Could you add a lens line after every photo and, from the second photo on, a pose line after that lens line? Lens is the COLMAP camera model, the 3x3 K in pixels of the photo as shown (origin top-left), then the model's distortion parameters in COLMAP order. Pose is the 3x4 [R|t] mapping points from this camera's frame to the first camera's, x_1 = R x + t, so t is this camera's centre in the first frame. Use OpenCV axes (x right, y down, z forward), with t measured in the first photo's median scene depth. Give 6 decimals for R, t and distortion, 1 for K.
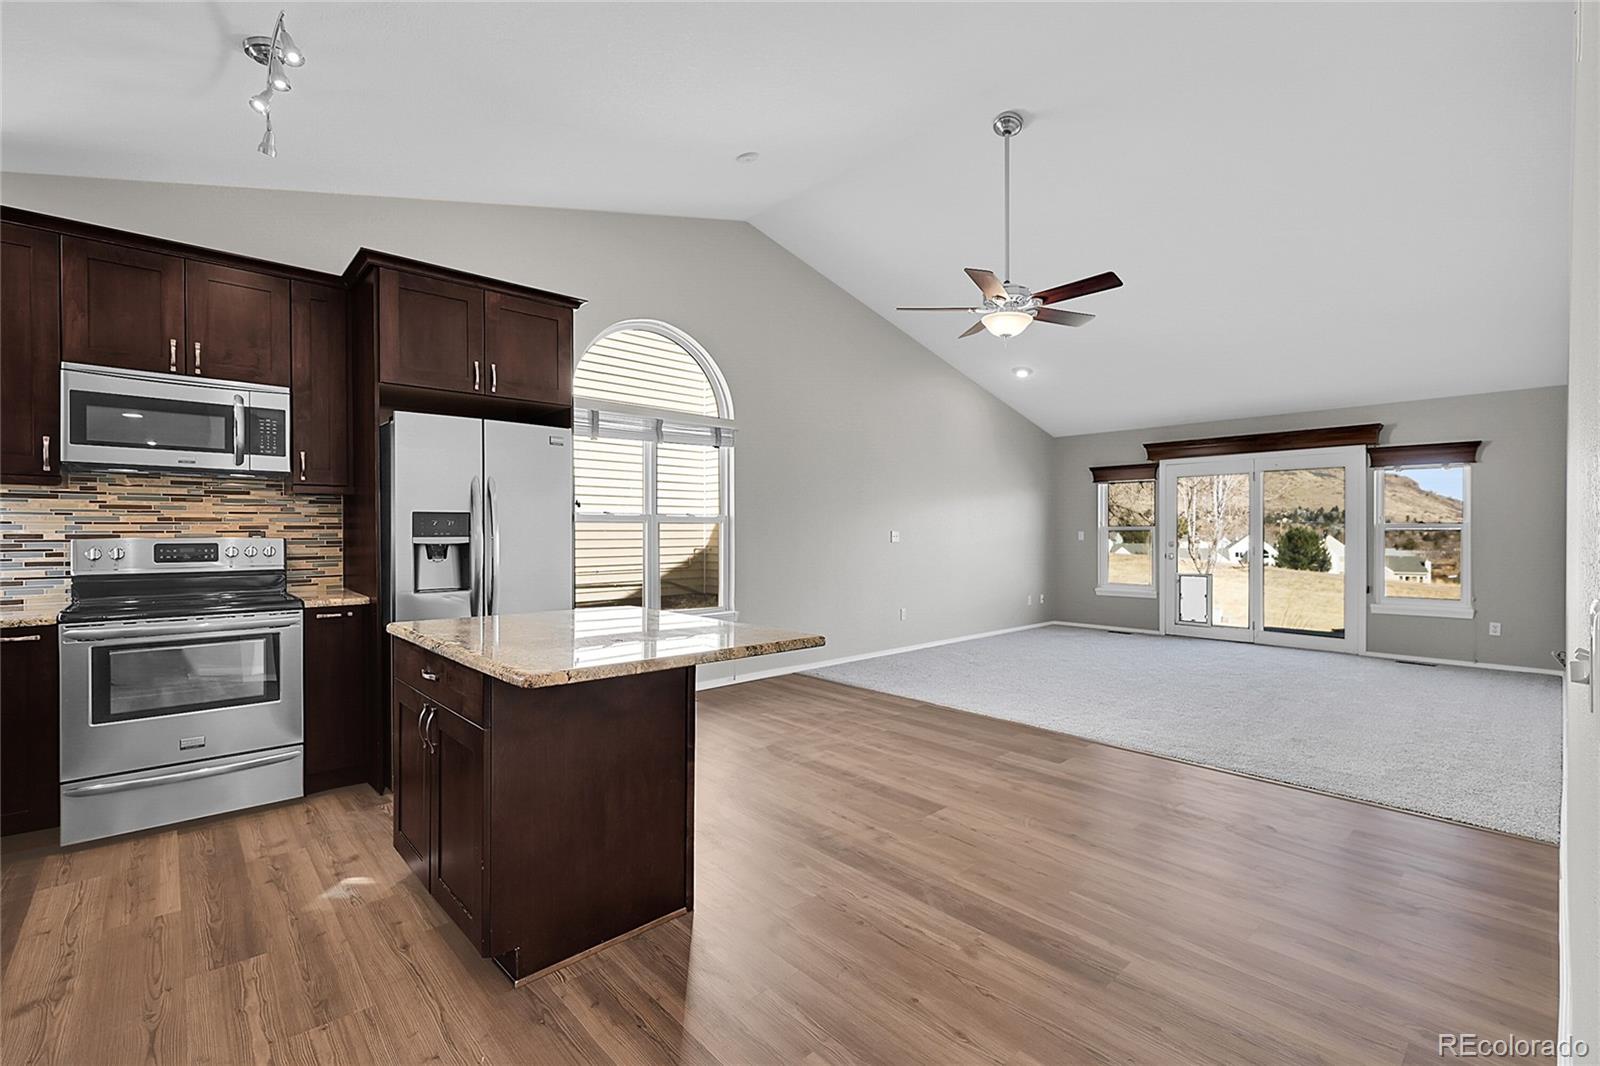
lens RADIAL K [[706.2, 0, 800.0], [0, 706.2, 533.0], [0, 0, 1]] dist [0.008156, -0.000079]
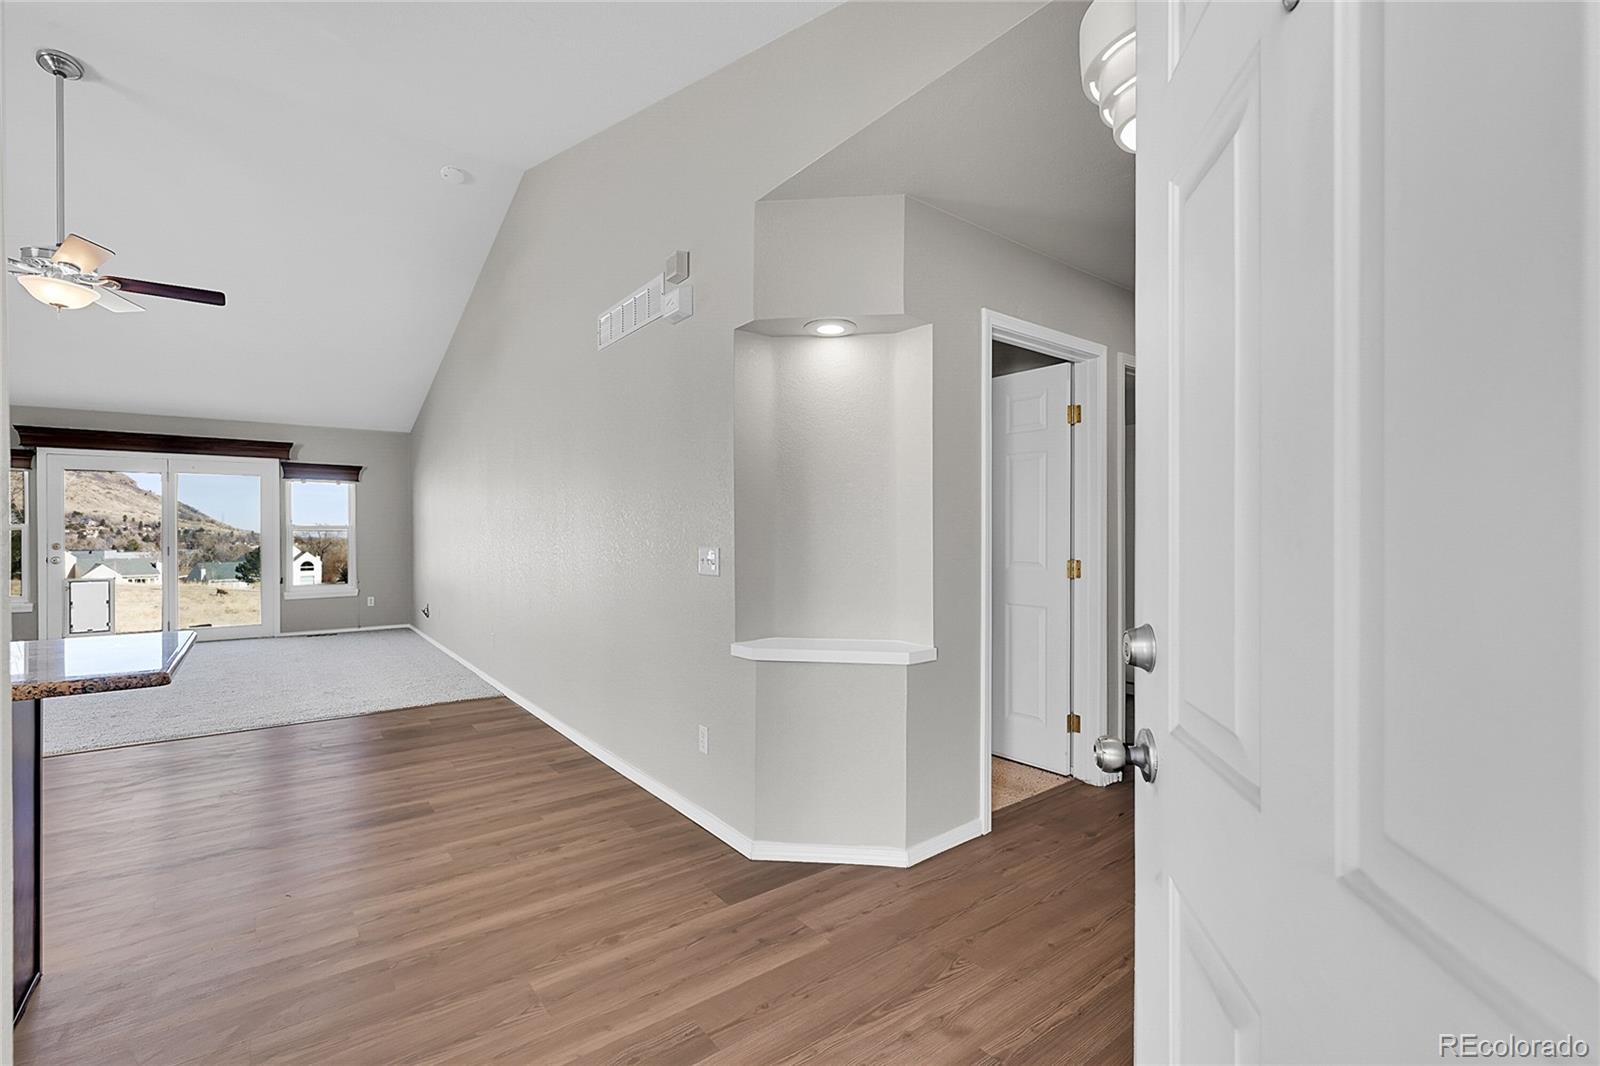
lens RADIAL K [[740.7, 0, 808.6], [0, 740.7, 531.4], [0, 0, 1]] dist [0.001531, 0.000076]
pose [[0.102164, 0.001820, 0.994766, -0.344423], [0.001546, 0.999997, -0.001989, 0.001071], [-0.994766, 0.001741, 0.102161, -0.006299]]
